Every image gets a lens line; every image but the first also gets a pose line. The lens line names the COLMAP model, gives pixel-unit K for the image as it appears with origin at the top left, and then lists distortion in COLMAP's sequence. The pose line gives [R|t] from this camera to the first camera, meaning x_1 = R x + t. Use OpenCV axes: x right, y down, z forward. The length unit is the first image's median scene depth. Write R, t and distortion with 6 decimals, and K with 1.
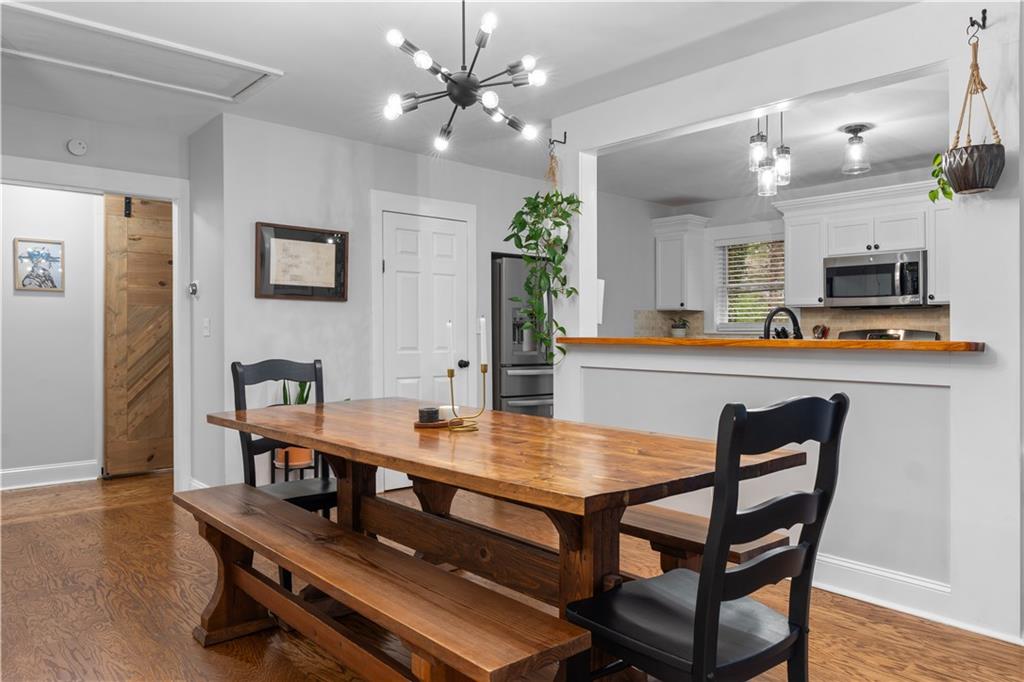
lens RADIAL K [[717.6, 0, 507.2], [0, 717.6, 334.5], [0, 0, 1]] dist [-0.004990, 0.002365]
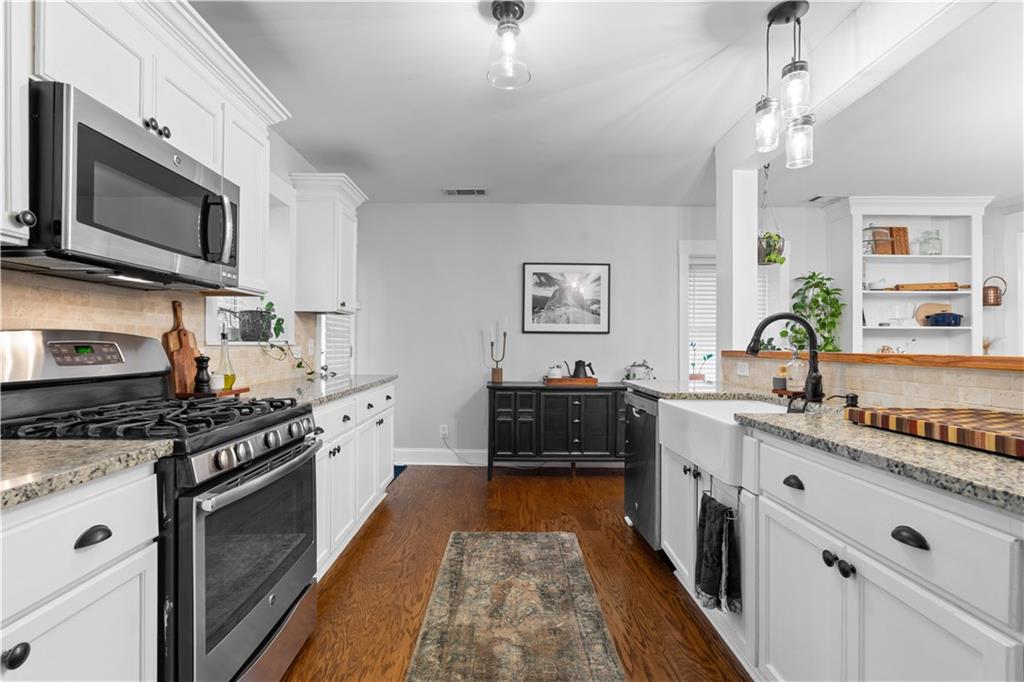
lens RADIAL K [[471.0, 0, 508.4], [0, 471.0, 340.5], [0, 0, 1]] dist [-0.002663, -0.000308]
pose [[-0.753576, -0.003835, 0.657349, 0.191712], [-0.008593, 0.999955, -0.004018, -0.002222], [-0.657304, -0.008676, -0.753575, 1.126068]]
